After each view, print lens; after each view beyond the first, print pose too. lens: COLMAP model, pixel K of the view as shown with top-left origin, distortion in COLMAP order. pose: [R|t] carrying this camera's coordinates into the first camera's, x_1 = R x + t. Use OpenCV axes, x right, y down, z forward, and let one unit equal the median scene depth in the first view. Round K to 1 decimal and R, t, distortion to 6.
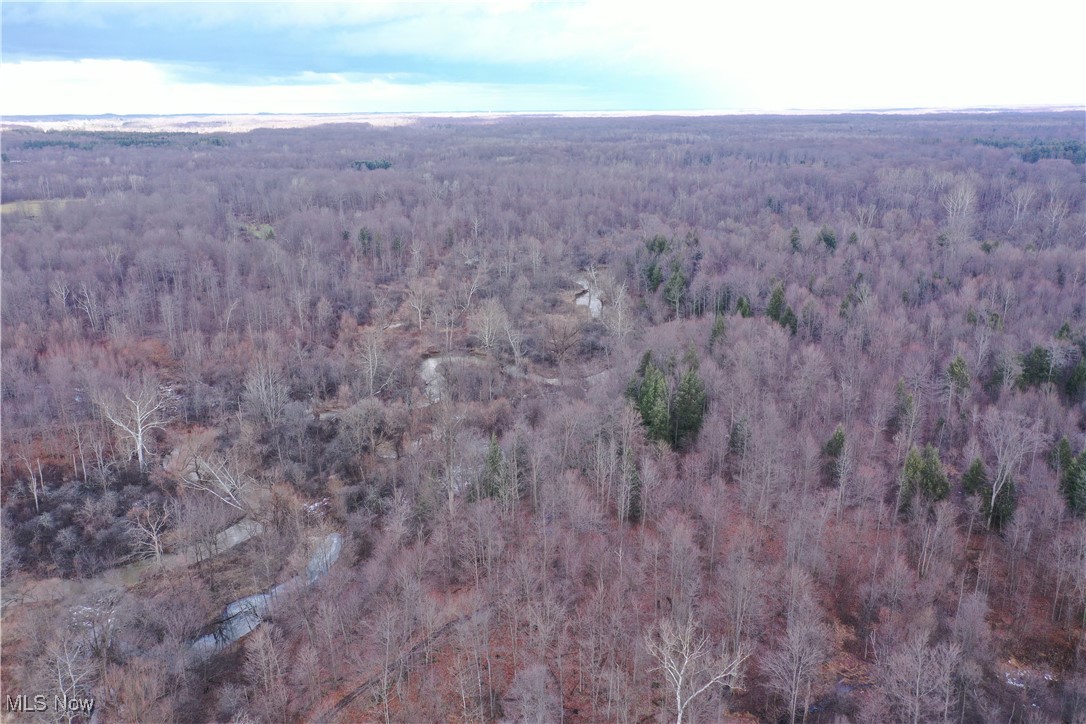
lens RADIAL K [[867.4, 0, 541.4], [0, 867.4, 362.9], [0, 0, 1]] dist [0.010410, 0.008429]
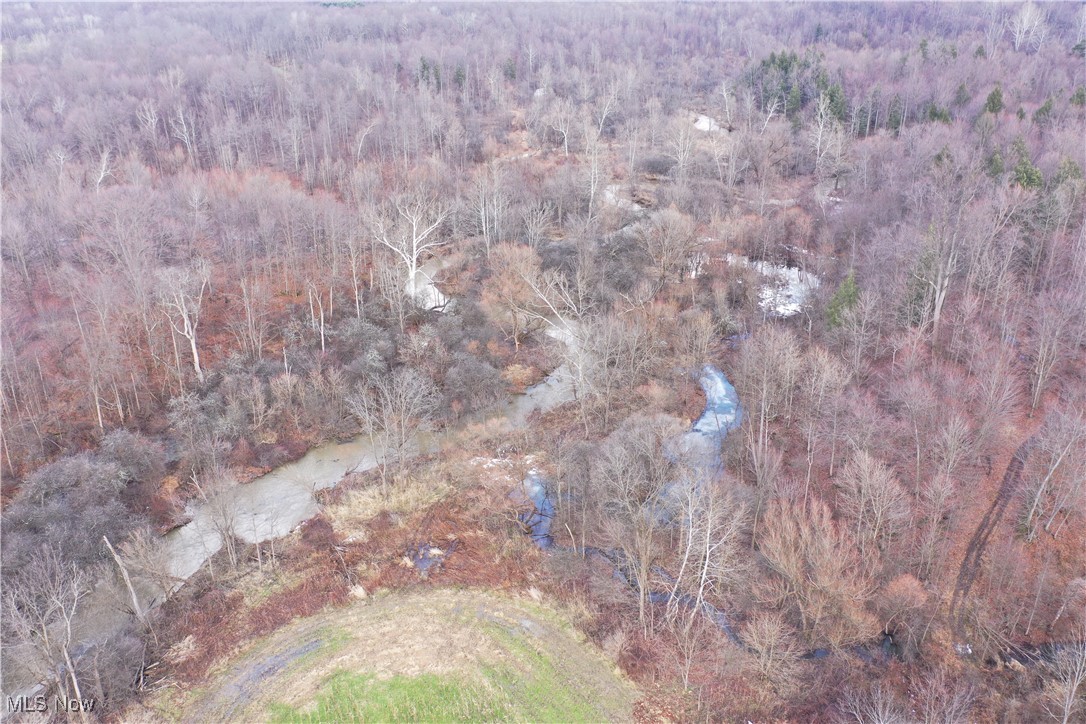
lens RADIAL K [[867.4, 0, 541.4], [0, 867.4, 362.9], [0, 0, 1]] dist [0.010410, 0.008429]
pose [[0.995209, -0.048055, 0.085149, -0.364794], [0.034914, 0.988131, 0.149593, 0.054255], [-0.091327, -0.145904, 0.985074, 0.160921]]
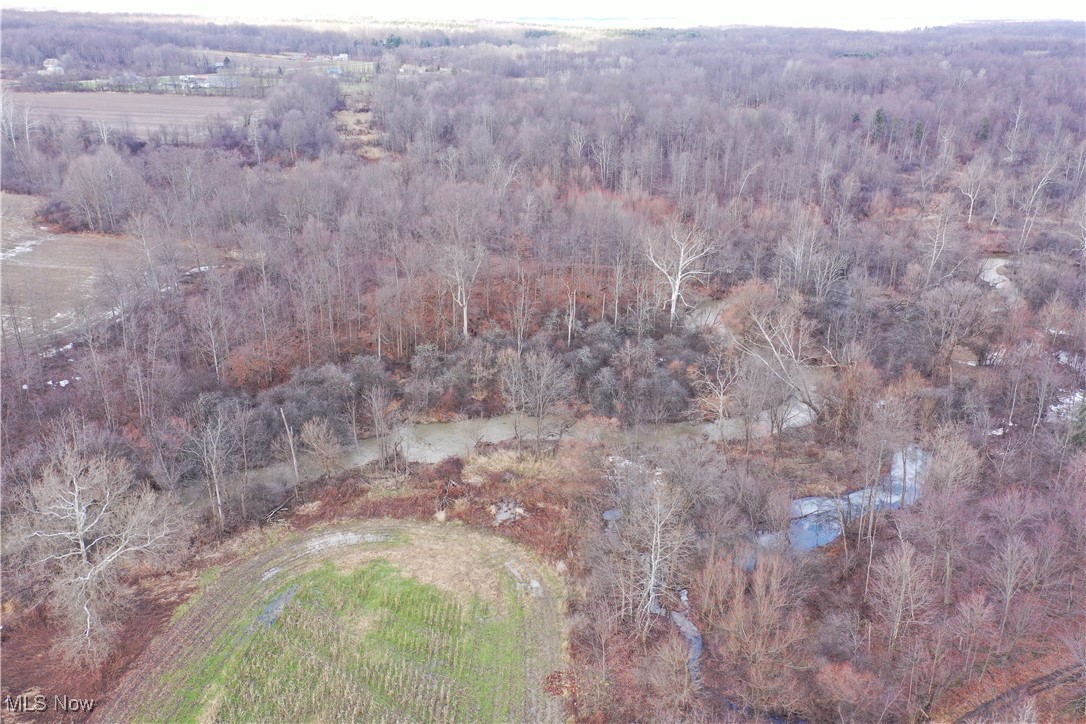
lens RADIAL K [[867.4, 0, 541.4], [0, 867.4, 362.9], [0, 0, 1]] dist [0.010410, 0.008429]
pose [[0.880442, 0.184837, -0.436643, -0.166002], [-0.142226, 0.981435, 0.128673, 0.060871], [0.452320, -0.051187, 0.890385, 0.143495]]
